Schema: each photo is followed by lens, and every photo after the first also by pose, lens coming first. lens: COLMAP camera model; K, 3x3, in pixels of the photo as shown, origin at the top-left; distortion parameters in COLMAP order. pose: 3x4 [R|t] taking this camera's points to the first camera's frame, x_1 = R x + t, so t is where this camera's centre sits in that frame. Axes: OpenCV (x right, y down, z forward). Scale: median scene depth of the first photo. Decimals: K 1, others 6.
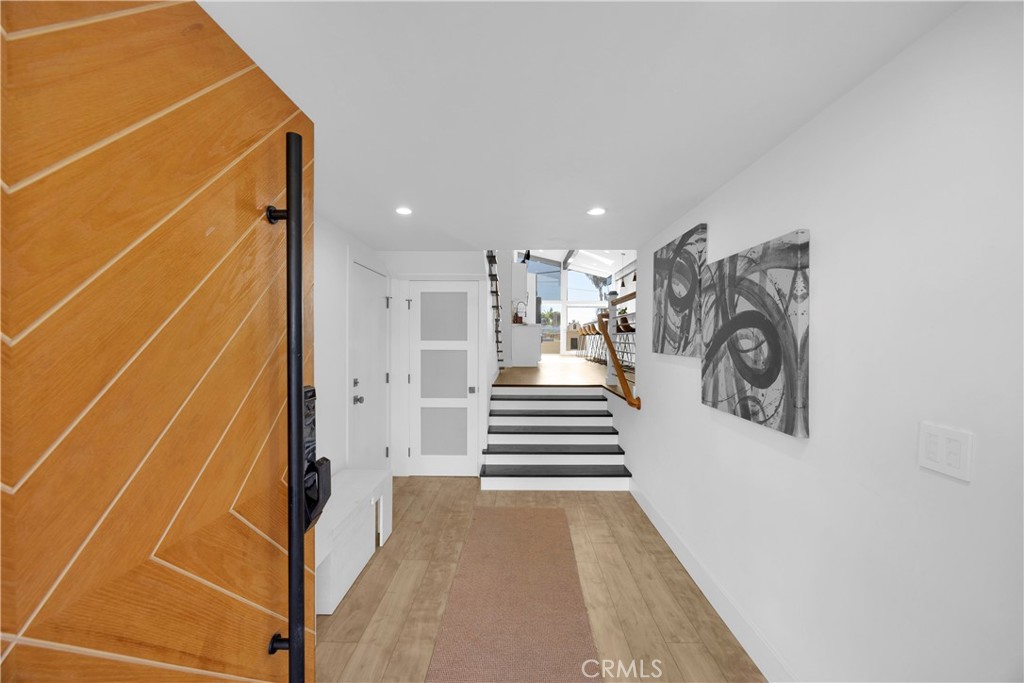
lens RADIAL K [[389.8, 0, 517.3], [0, 389.8, 341.3], [0, 0, 1]] dist [0.001507, -0.000216]
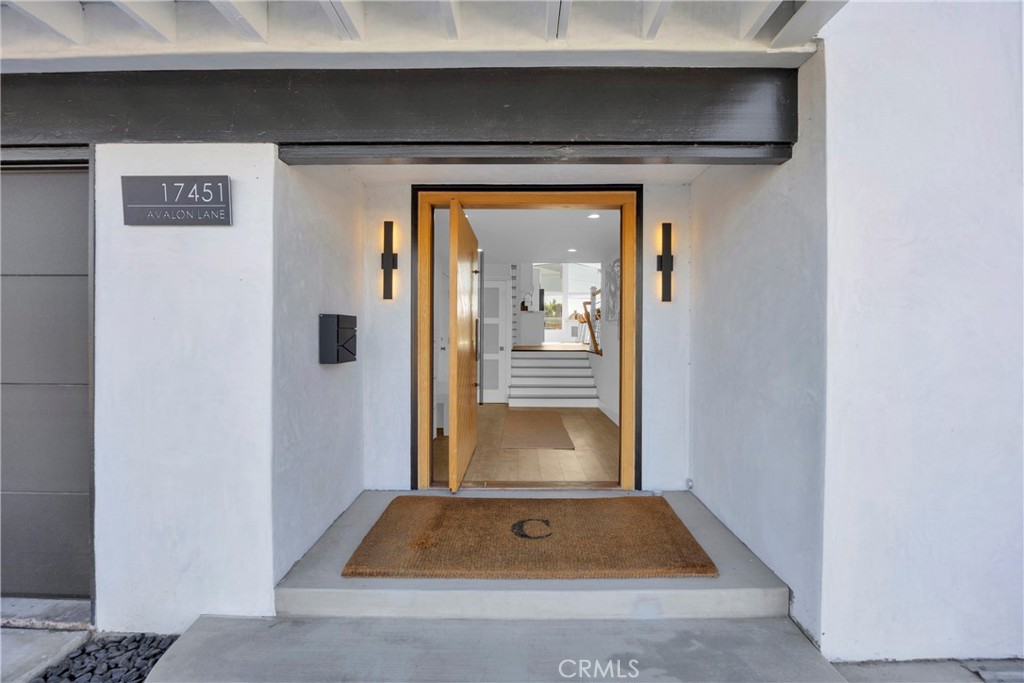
lens RADIAL K [[472.6, 0, 511.2], [0, 472.6, 338.1], [0, 0, 1]] dist [-0.000184, 0.000001]
pose [[0.999983, -0.000656, -0.005712, -0.037686], [0.000629, 0.999989, -0.004723, 0.051914], [0.005715, 0.004720, 0.999973, -0.541944]]
